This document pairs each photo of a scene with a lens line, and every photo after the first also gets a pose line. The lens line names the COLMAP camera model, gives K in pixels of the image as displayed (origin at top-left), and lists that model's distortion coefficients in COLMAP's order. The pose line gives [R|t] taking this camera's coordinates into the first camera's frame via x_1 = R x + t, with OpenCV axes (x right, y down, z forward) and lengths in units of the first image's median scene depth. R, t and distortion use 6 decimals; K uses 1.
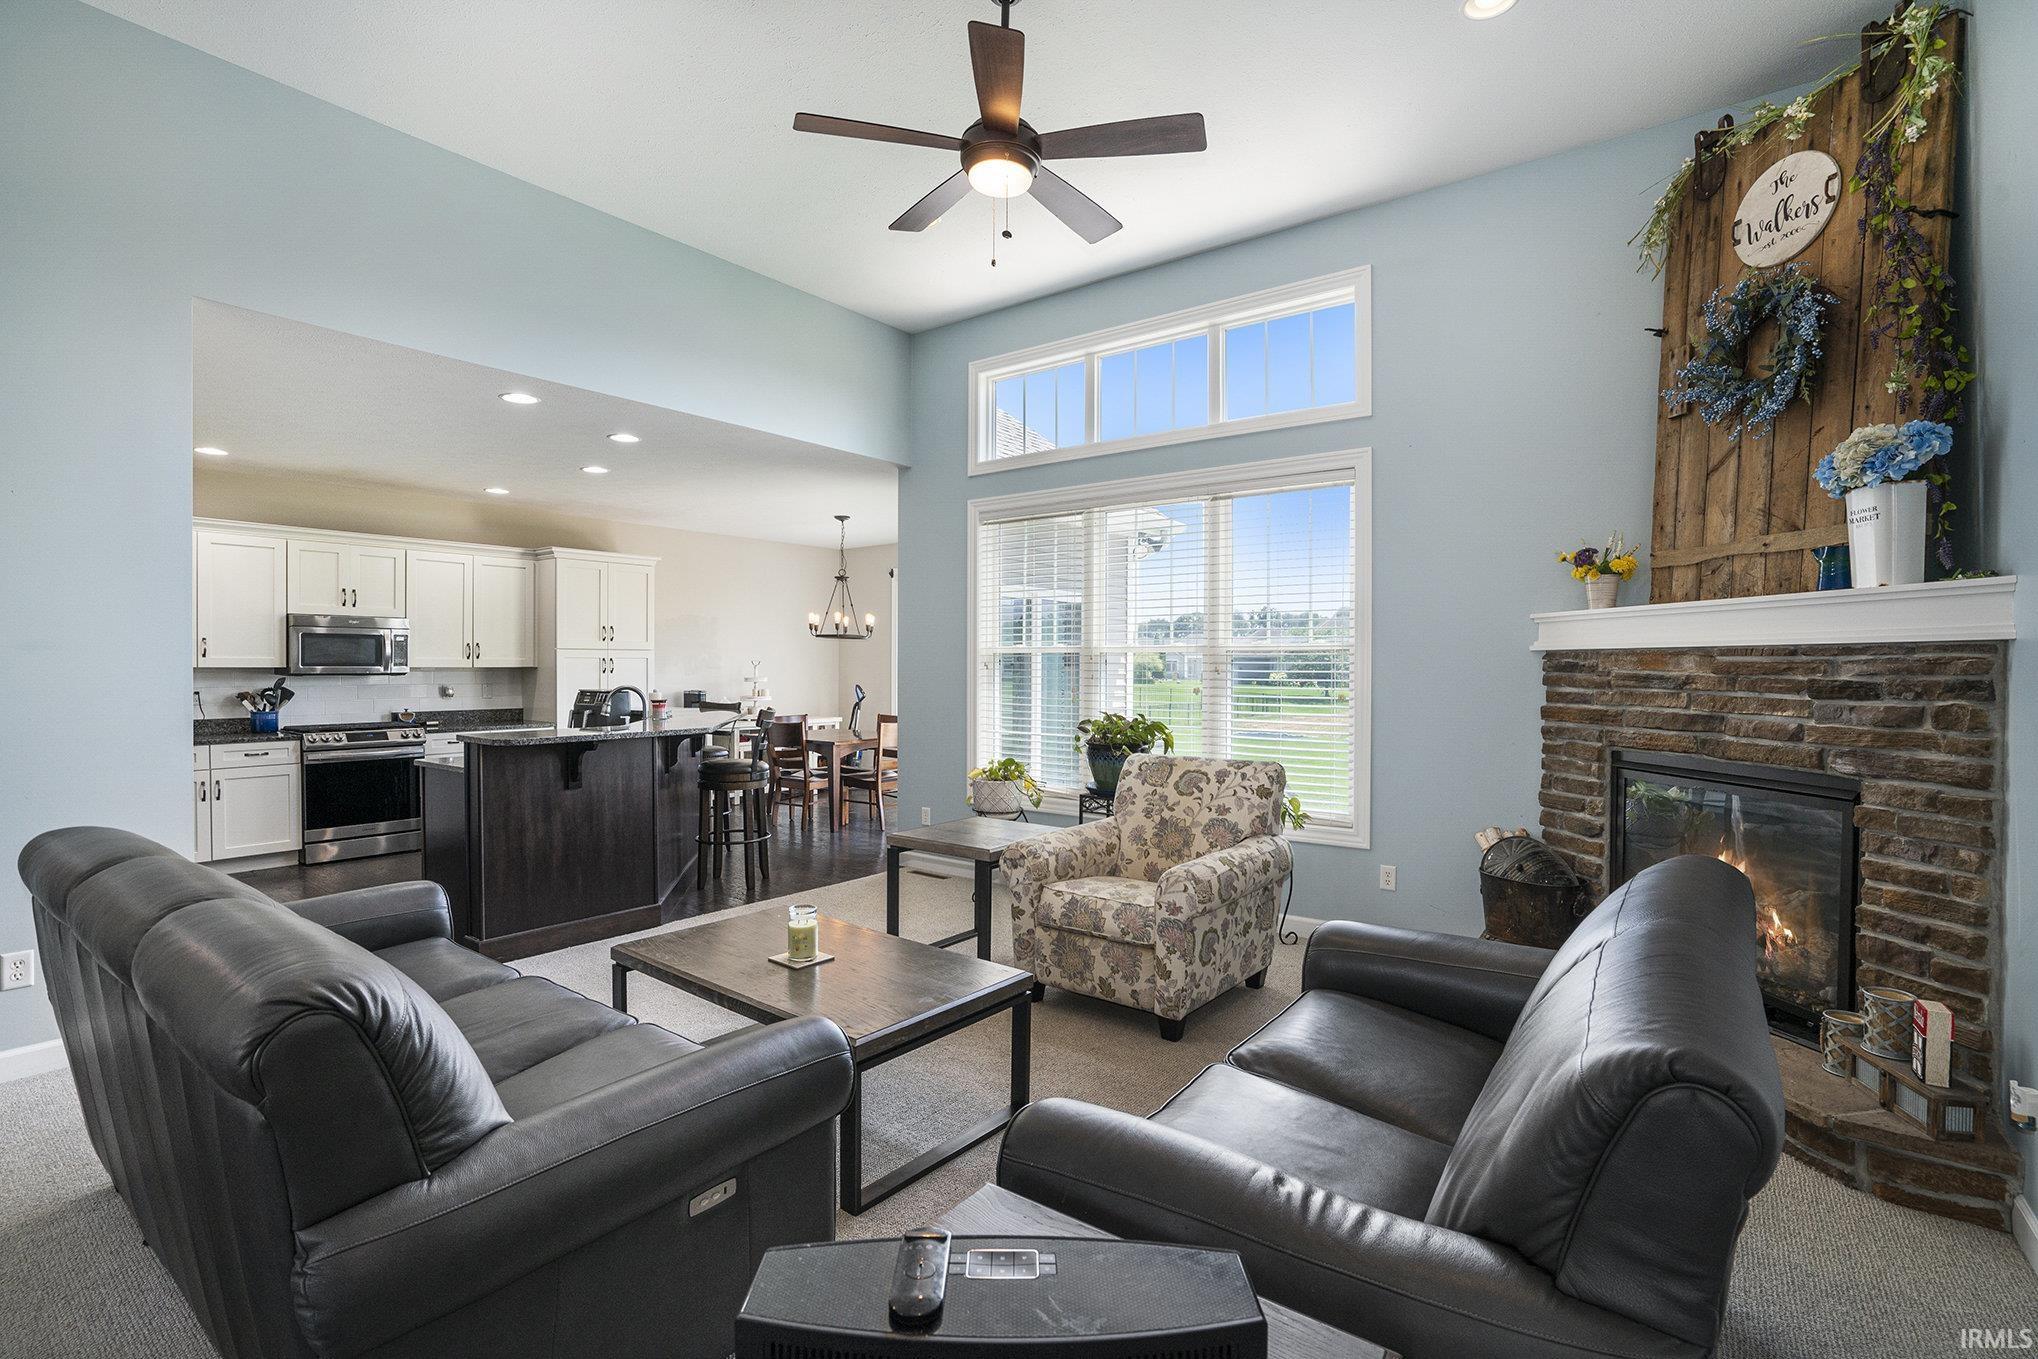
lens RADIAL K [[938.7, 0, 1023.8], [0, 938.7, 669.3], [0, 0, 1]] dist [-0.036043, 0.014704]
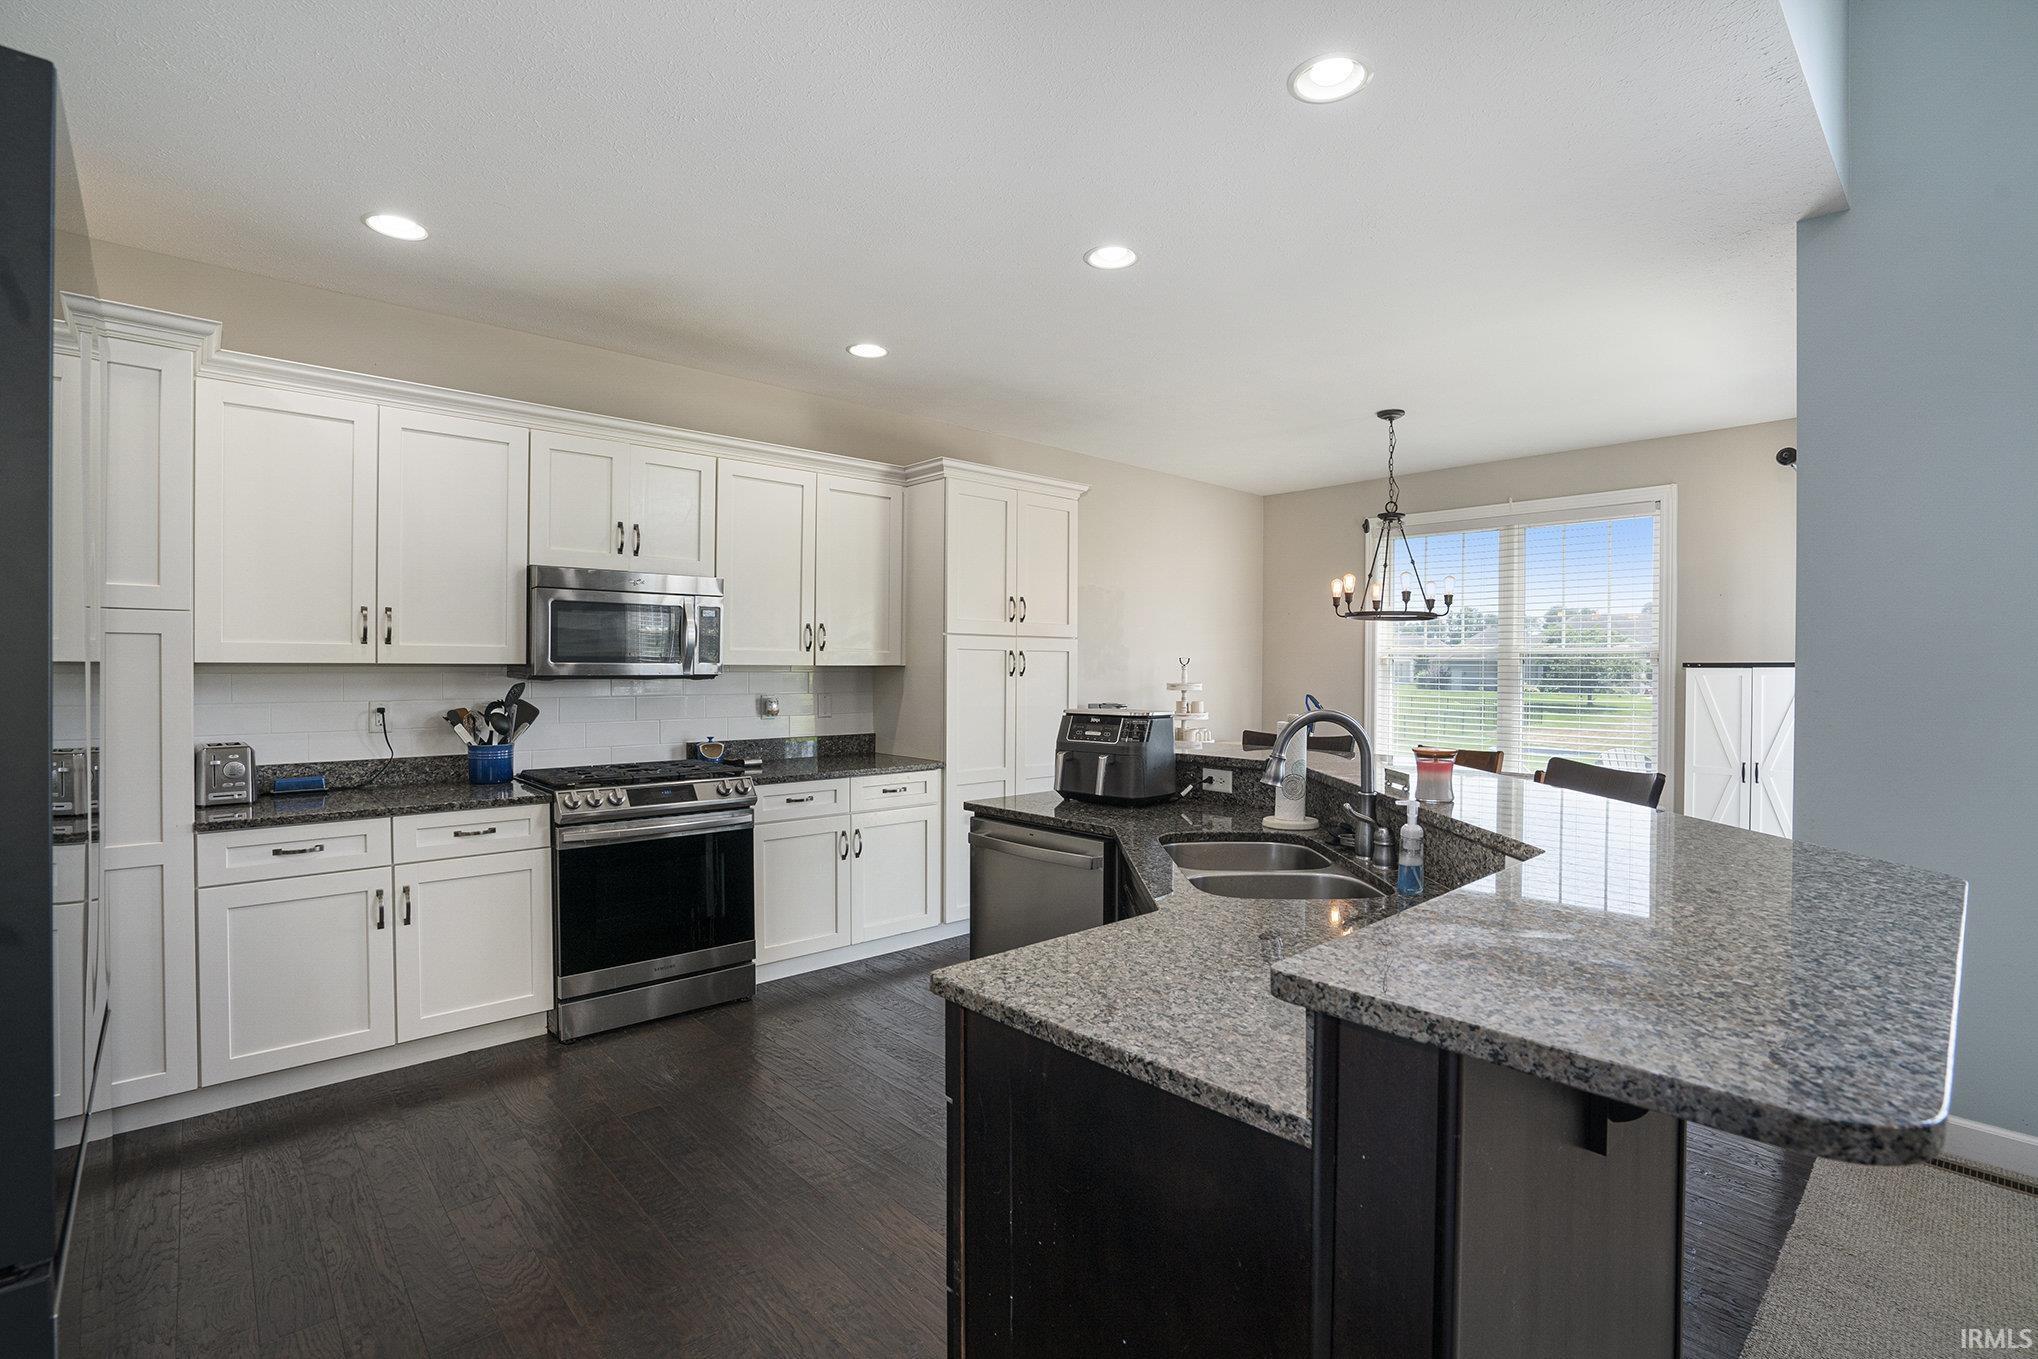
lens RADIAL K [[938.7, 0, 1026.1], [0, 938.7, 671.4], [0, 0, 1]] dist [-0.036043, 0.014704]
pose [[0.984438, 0.004486, -0.175675, -0.636488], [-0.004655, 0.999989, -0.000551, 0.001730], [0.175671, 0.001360, 0.984448, 0.788675]]
